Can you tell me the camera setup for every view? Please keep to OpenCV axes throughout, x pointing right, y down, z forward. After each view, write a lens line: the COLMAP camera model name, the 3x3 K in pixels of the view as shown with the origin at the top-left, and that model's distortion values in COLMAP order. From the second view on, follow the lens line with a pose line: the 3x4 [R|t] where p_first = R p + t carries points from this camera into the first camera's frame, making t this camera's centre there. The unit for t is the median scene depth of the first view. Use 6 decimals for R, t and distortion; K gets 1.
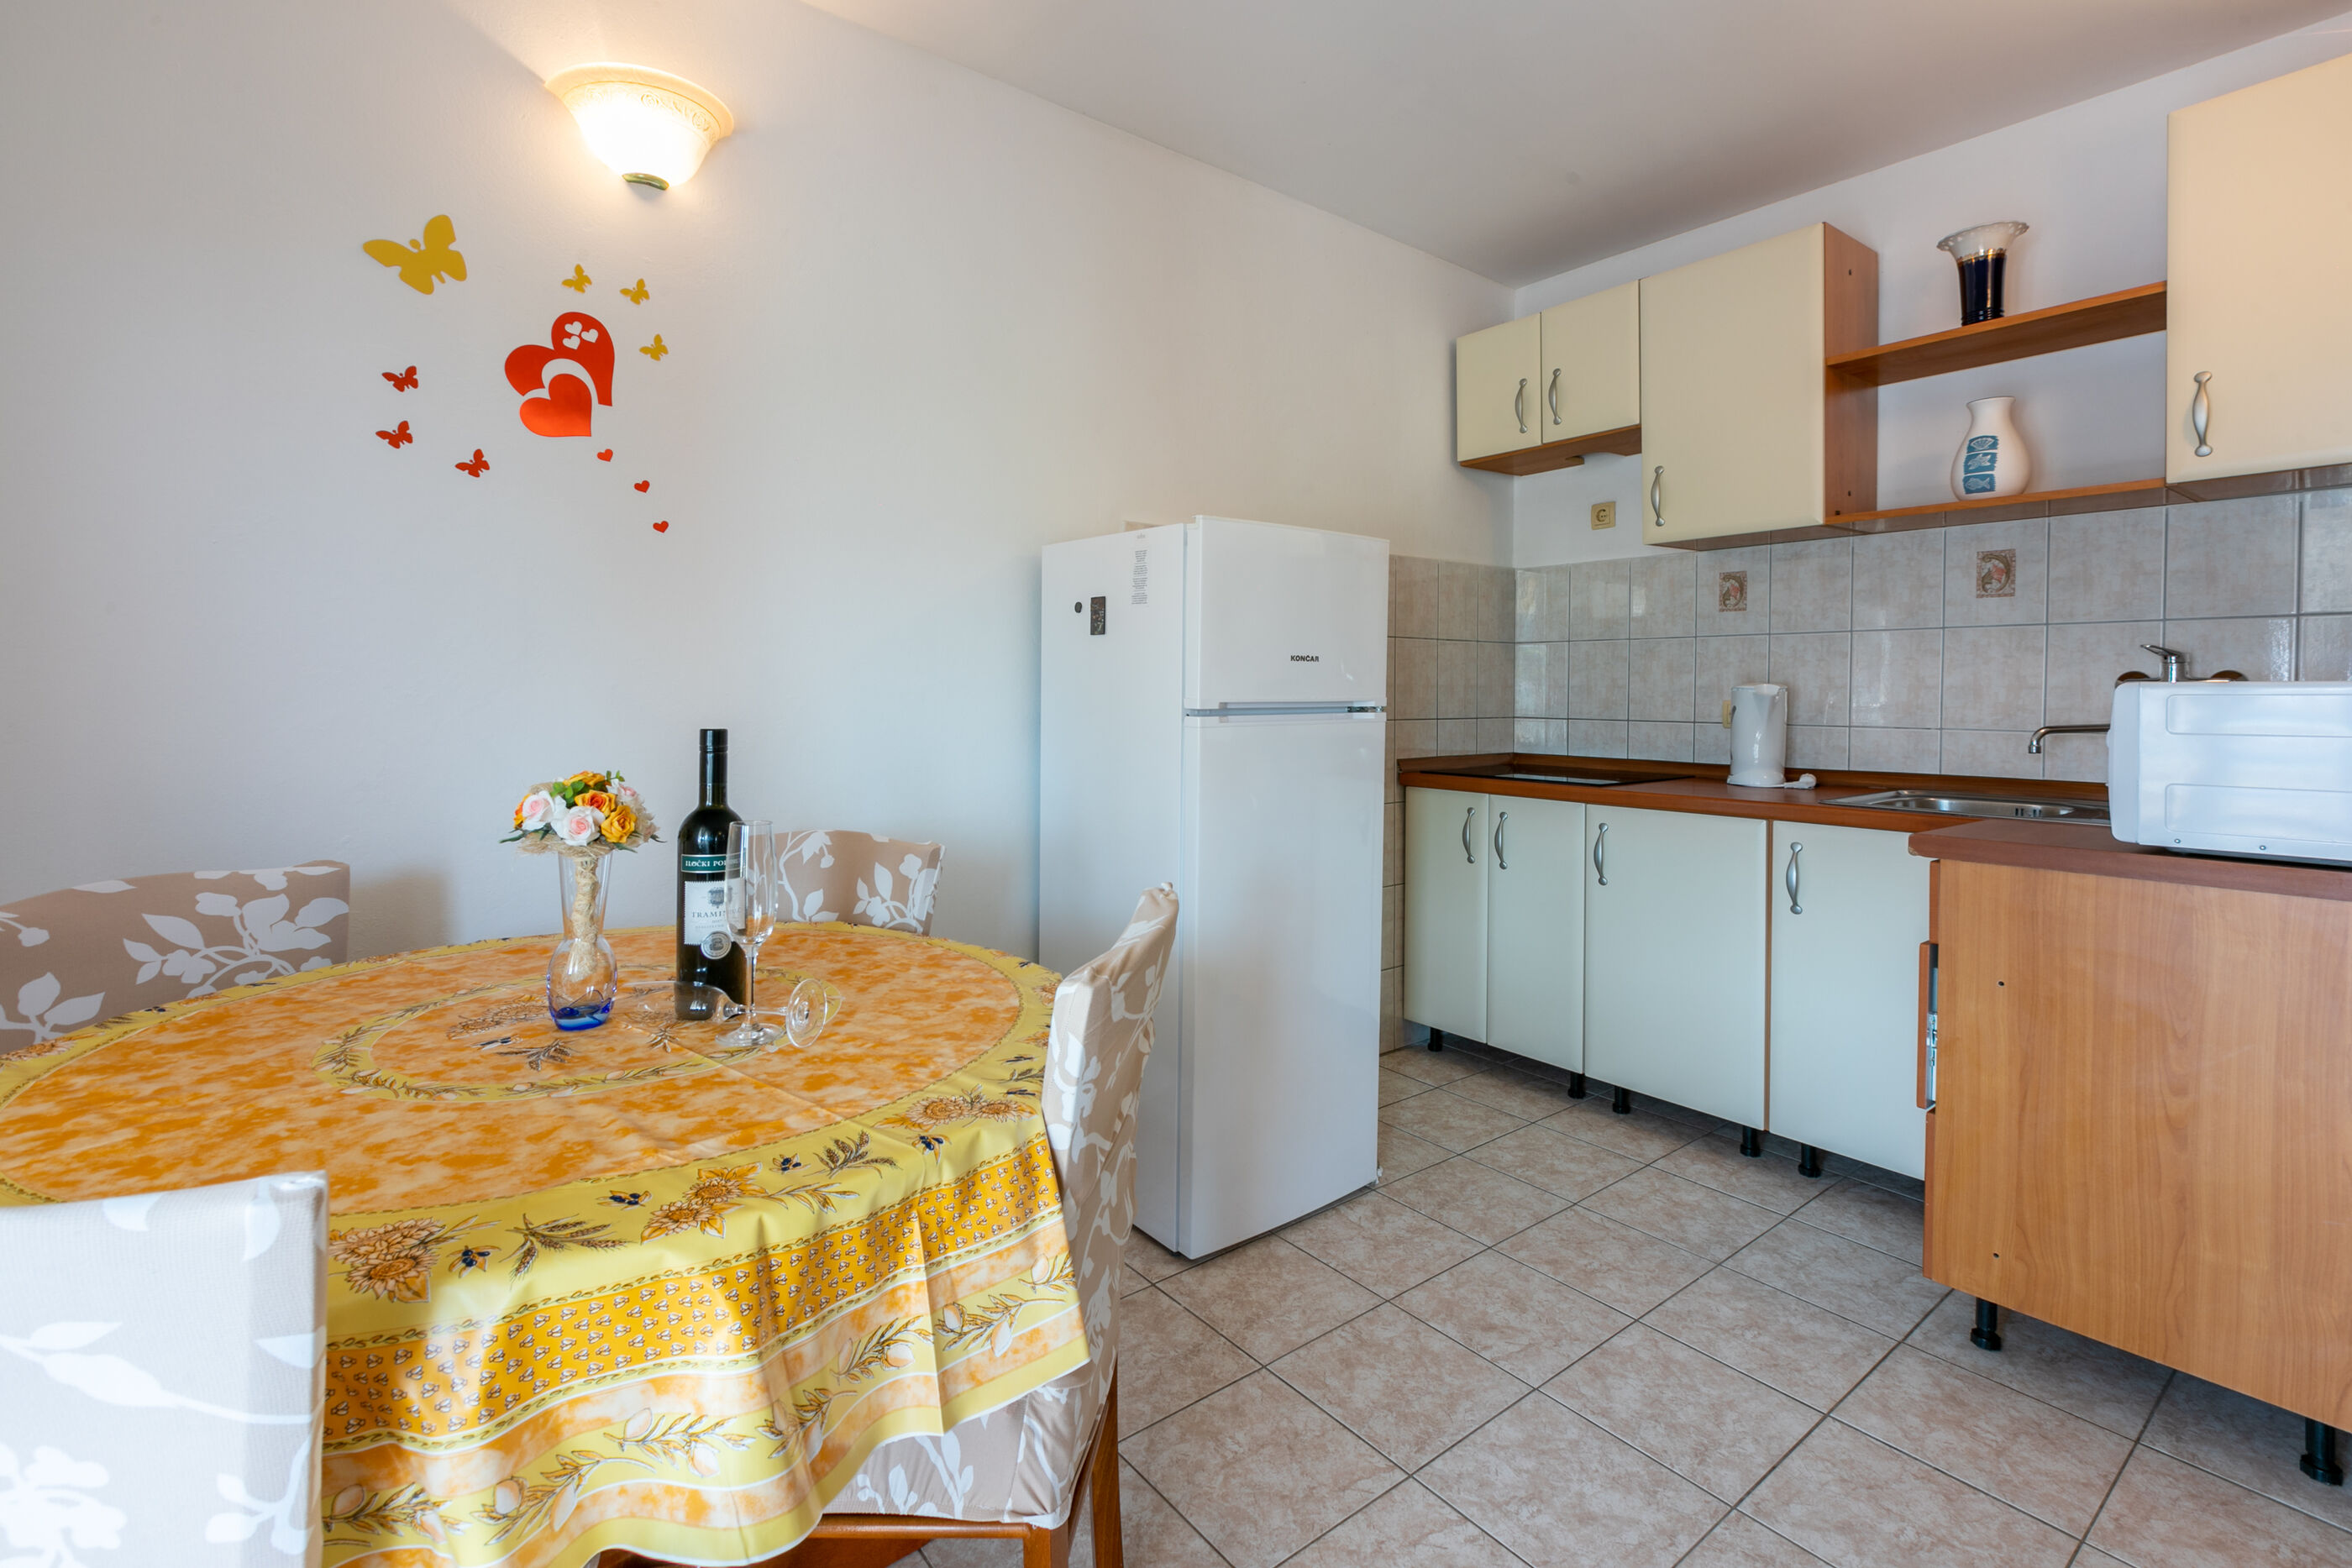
lens RADIAL K [[1069.7, 0, 1170.9], [0, 1069.7, 709.7], [0, 0, 1]] dist [0.005356, -0.001696]
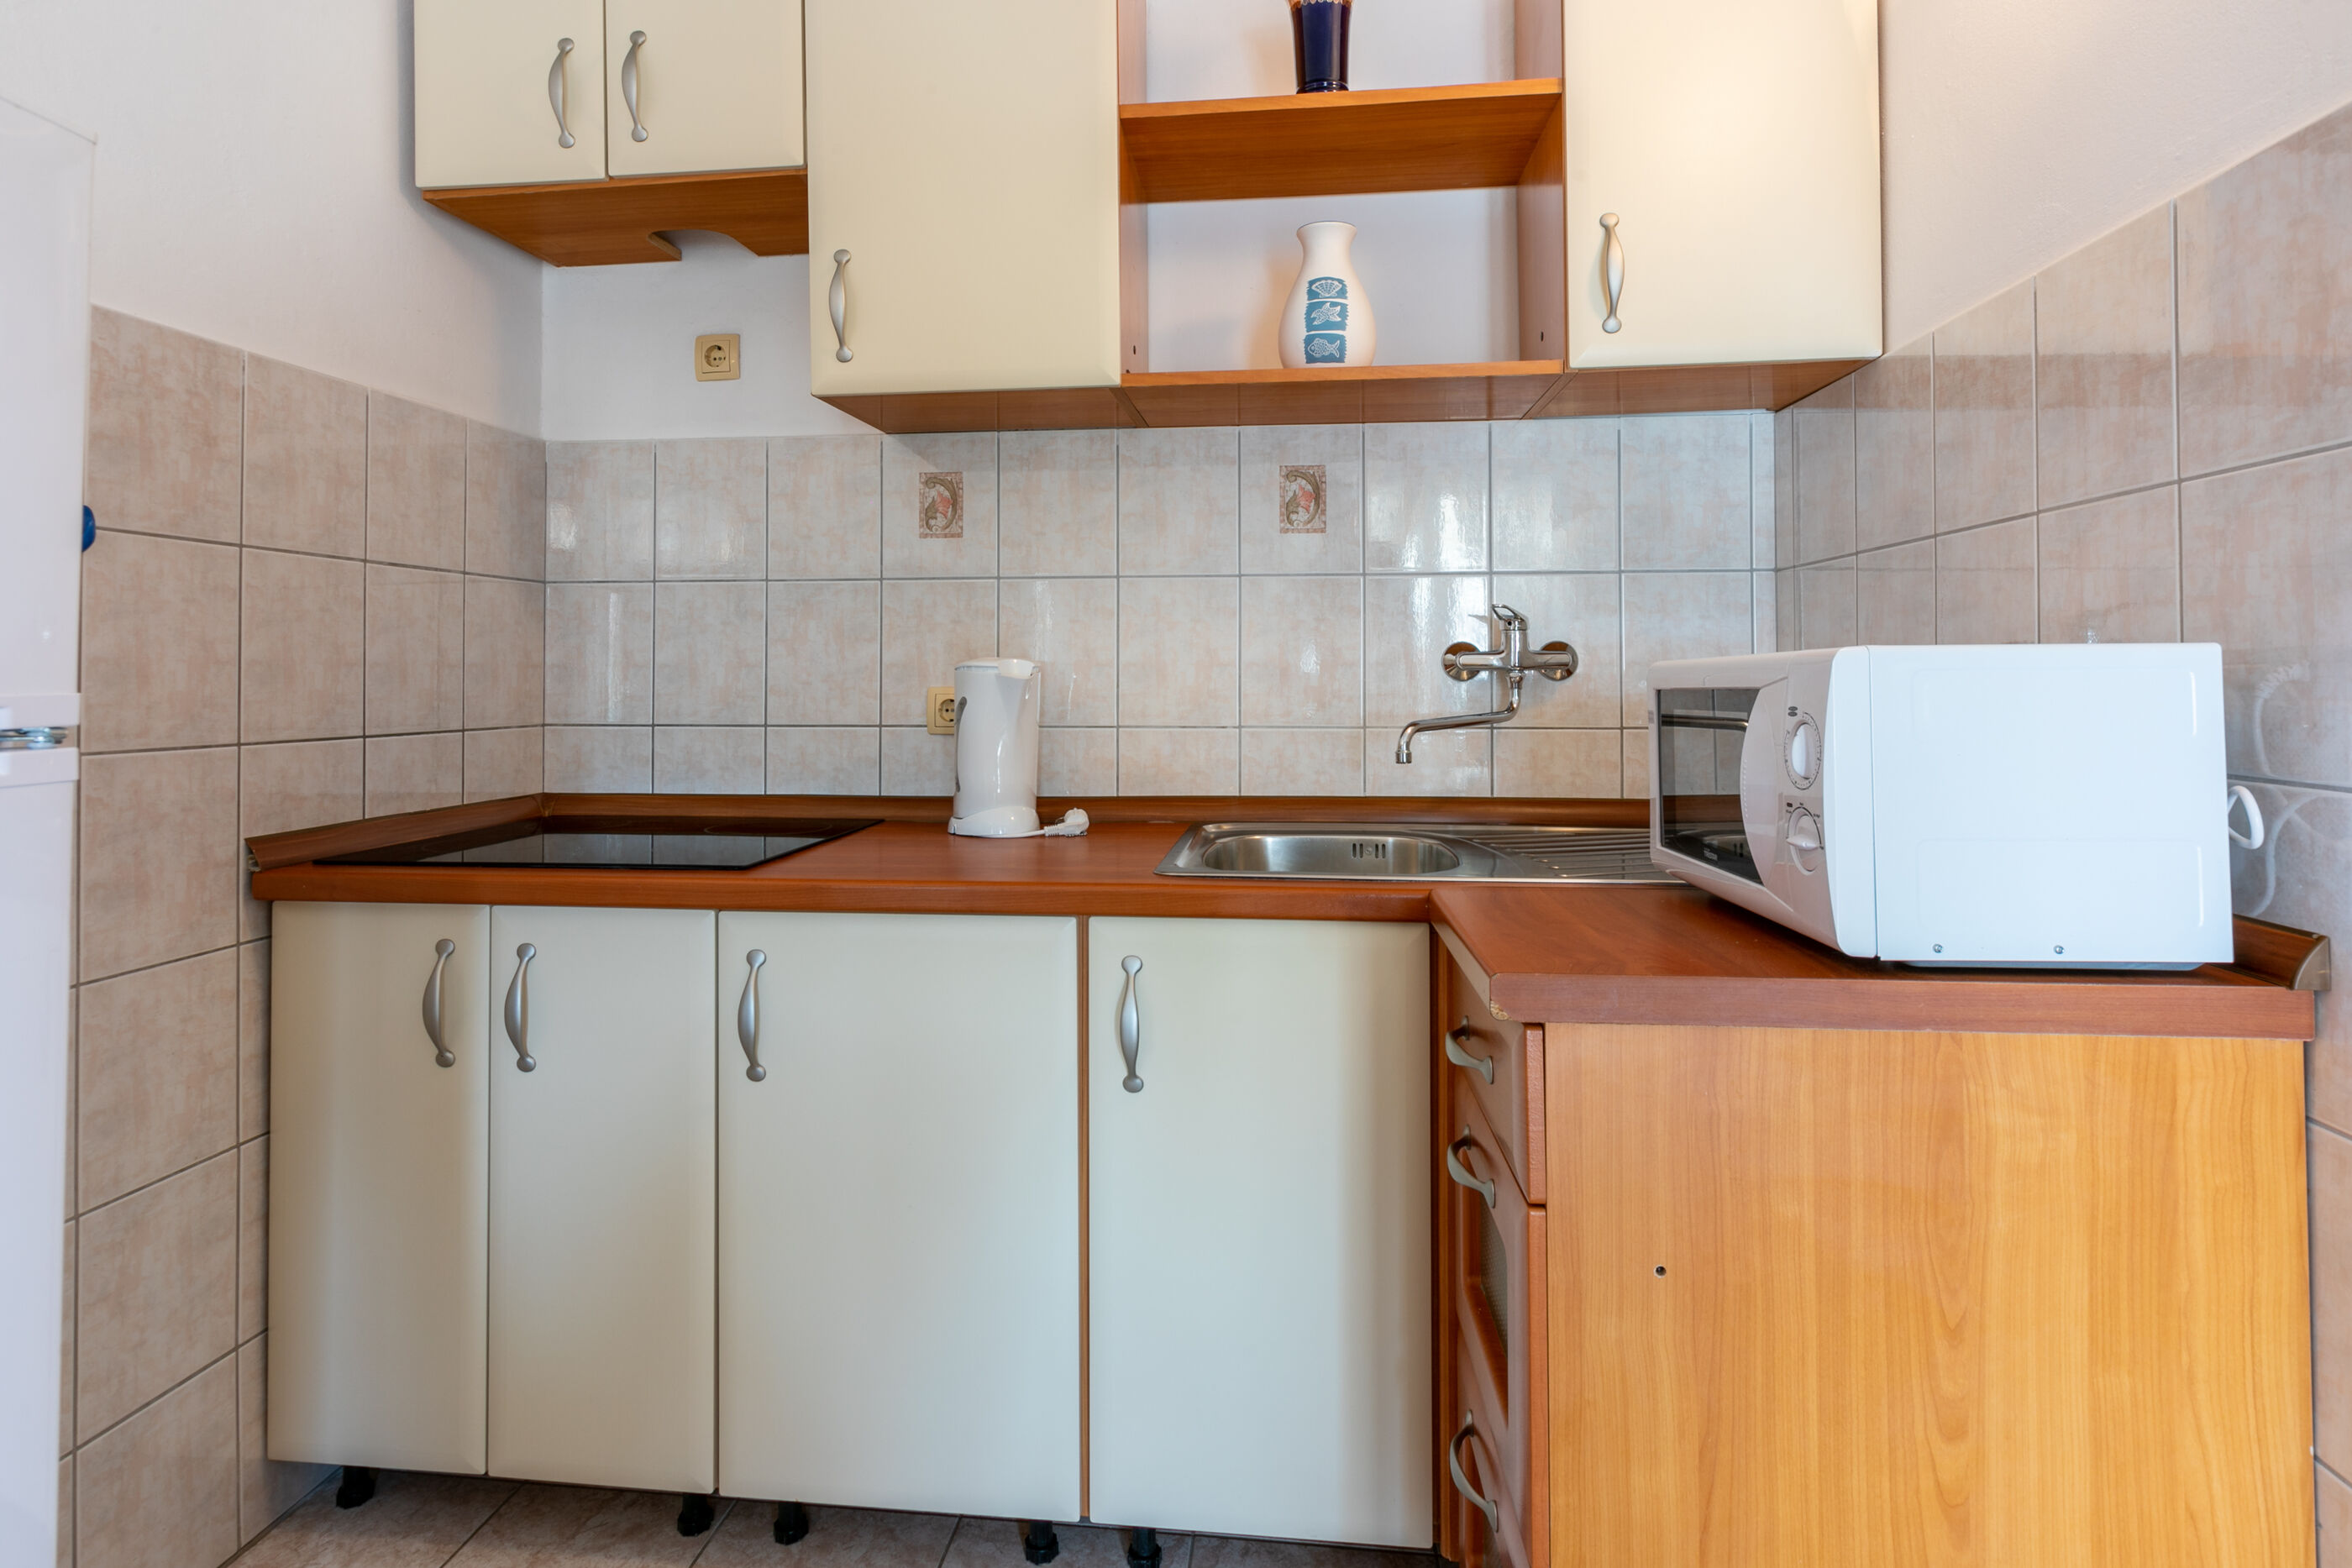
lens RADIAL K [[1208.8, 0, 1194.3], [0, 1208.8, 653.9], [0, 0, 1]] dist [-0.005527, 0.001284]
pose [[0.687835, 0.007397, 0.725829, 0.151314], [0.018775, 0.999432, -0.027978, -0.006871], [-0.725624, 0.032872, 0.687306, 0.497075]]
